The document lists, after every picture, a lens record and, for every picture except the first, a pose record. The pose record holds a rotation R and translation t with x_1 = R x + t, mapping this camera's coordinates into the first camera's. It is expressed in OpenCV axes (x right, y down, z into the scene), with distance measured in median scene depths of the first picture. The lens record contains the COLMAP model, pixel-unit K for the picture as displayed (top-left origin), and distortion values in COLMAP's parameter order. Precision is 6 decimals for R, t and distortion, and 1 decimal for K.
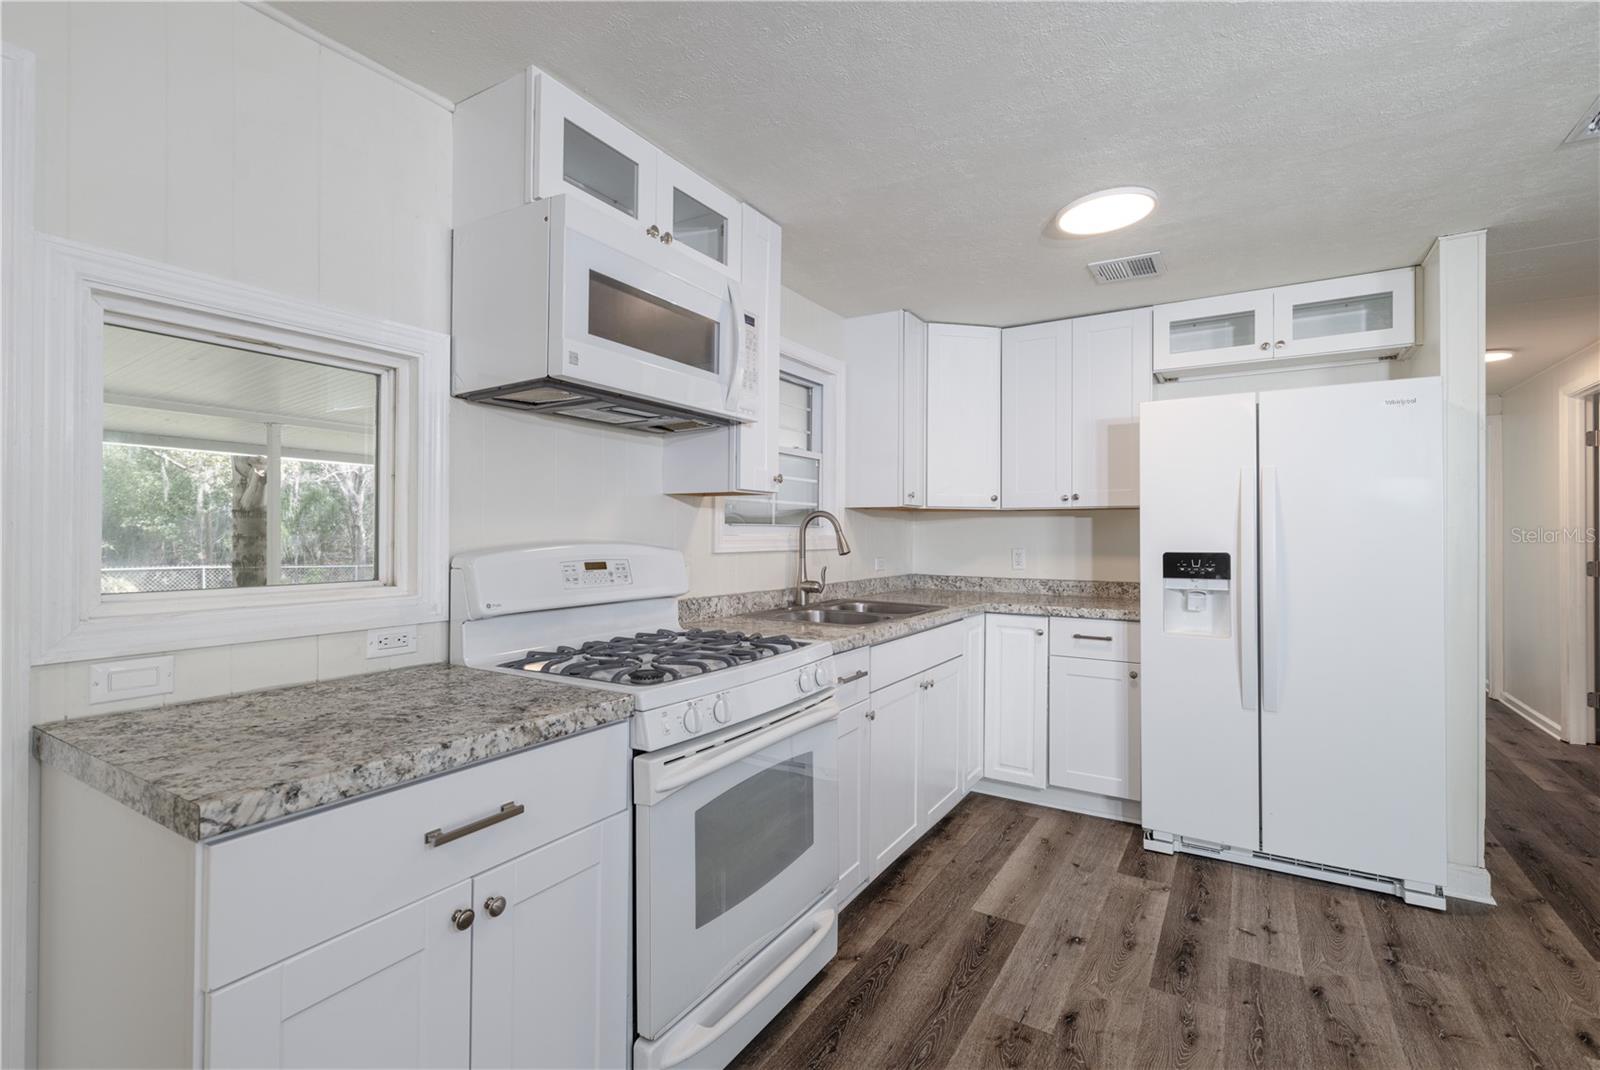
lens RADIAL K [[721.7, 0, 794.3], [0, 721.7, 530.8], [0, 0, 1]] dist [0.009429, -0.000037]
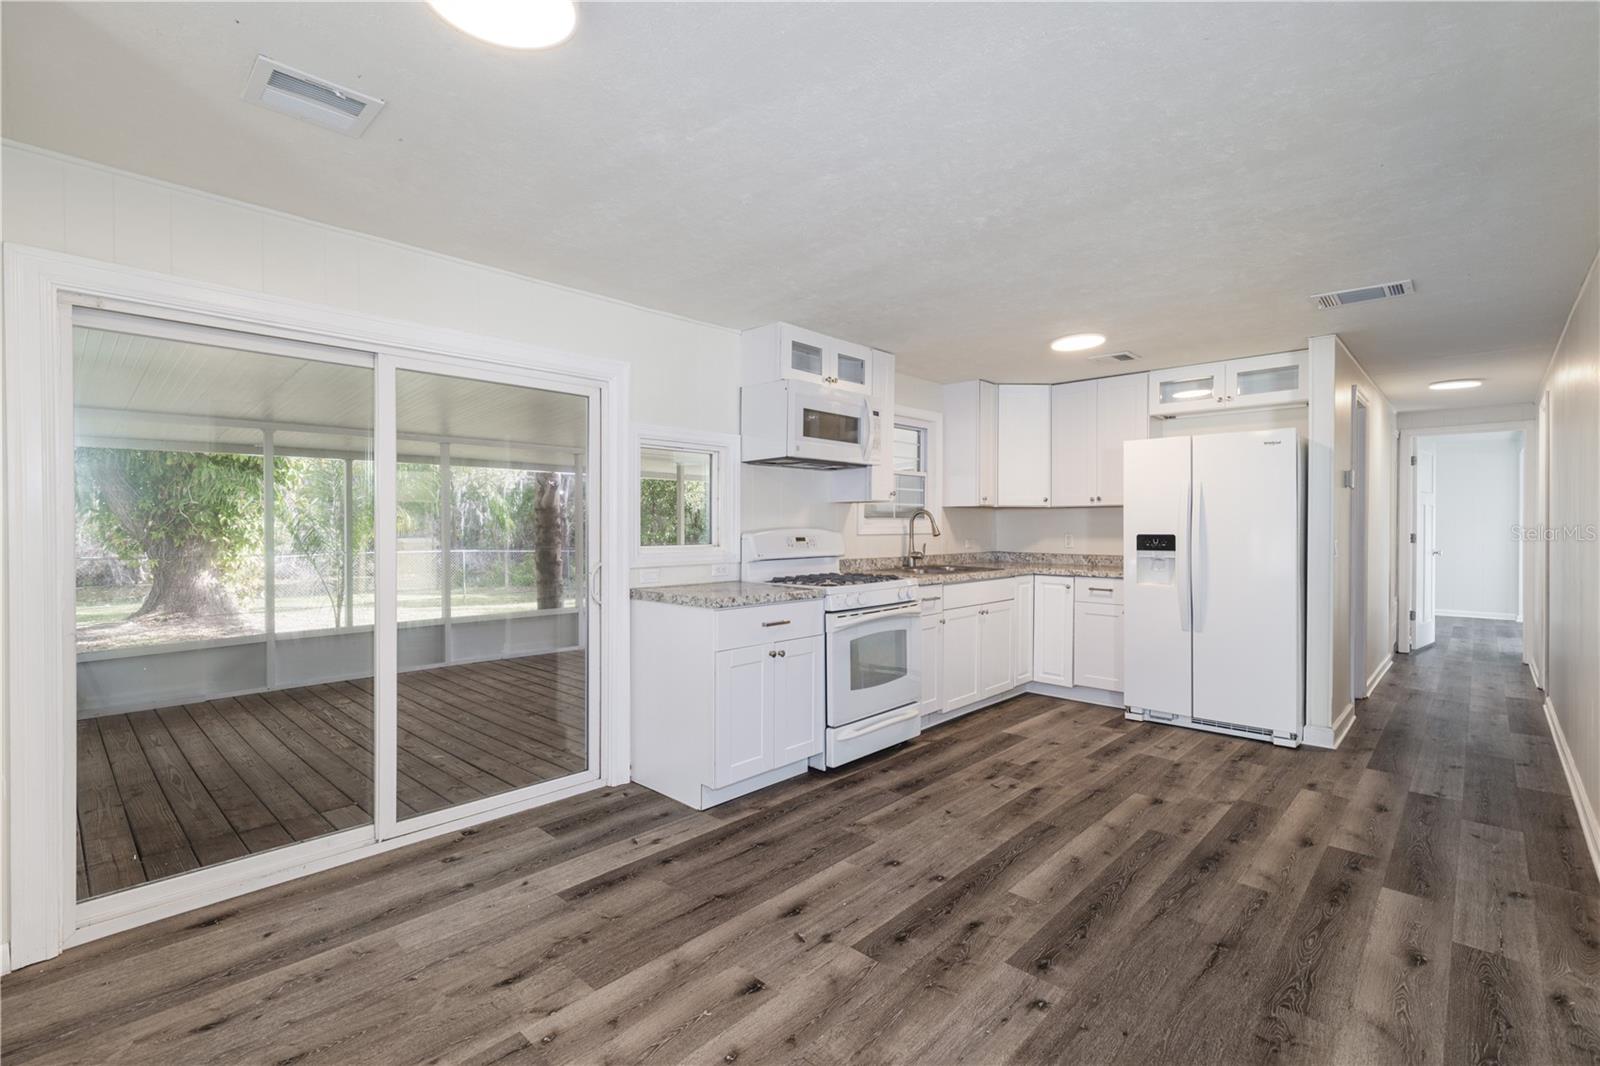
lens RADIAL K [[721.7, 0, 794.4], [0, 721.7, 528.2], [0, 0, 1]] dist [0.009429, -0.000037]
pose [[0.980266, -0.001075, -0.197681, 0.095685], [0.002867, 0.999957, 0.008783, -0.000748], [0.197663, -0.009177, 0.980227, -0.853217]]
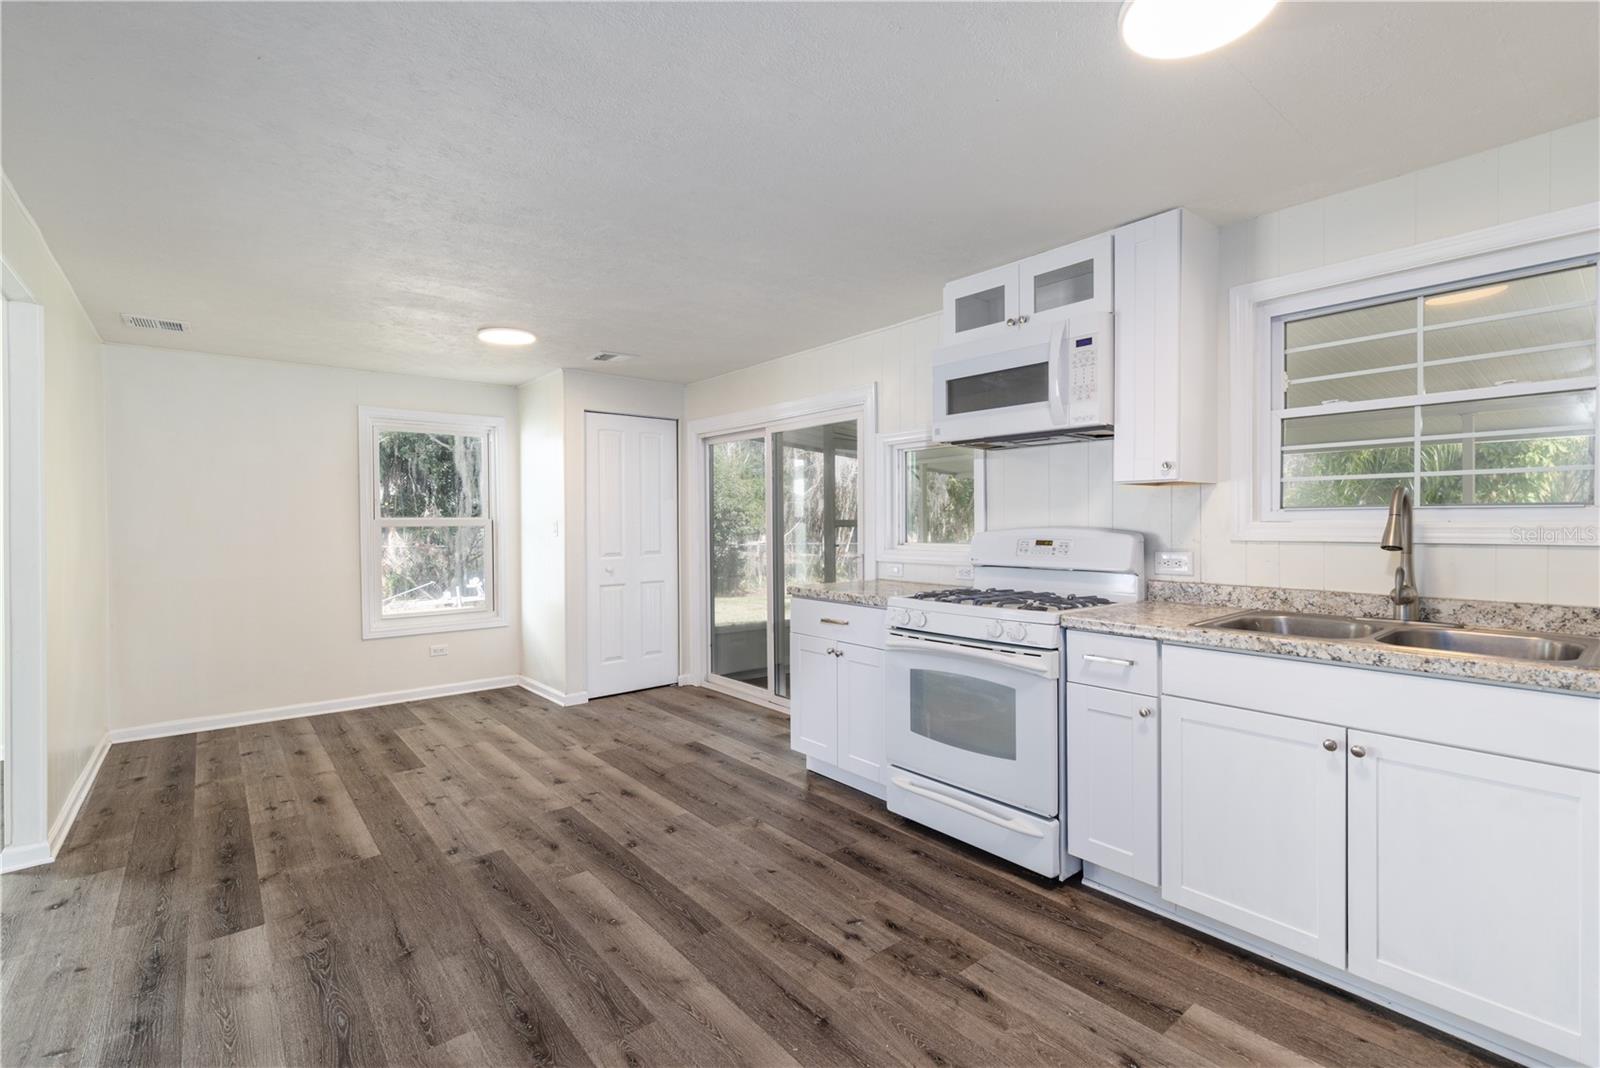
lens RADIAL K [[721.7, 0, 801.2], [0, 721.7, 532.8], [0, 0, 1]] dist [0.009429, -0.000037]
pose [[-0.317812, 0.011803, -0.948080, 1.101190], [0.005866, 0.999928, 0.010481, 0.007854], [0.948136, -0.002231, -0.317858, 0.842949]]
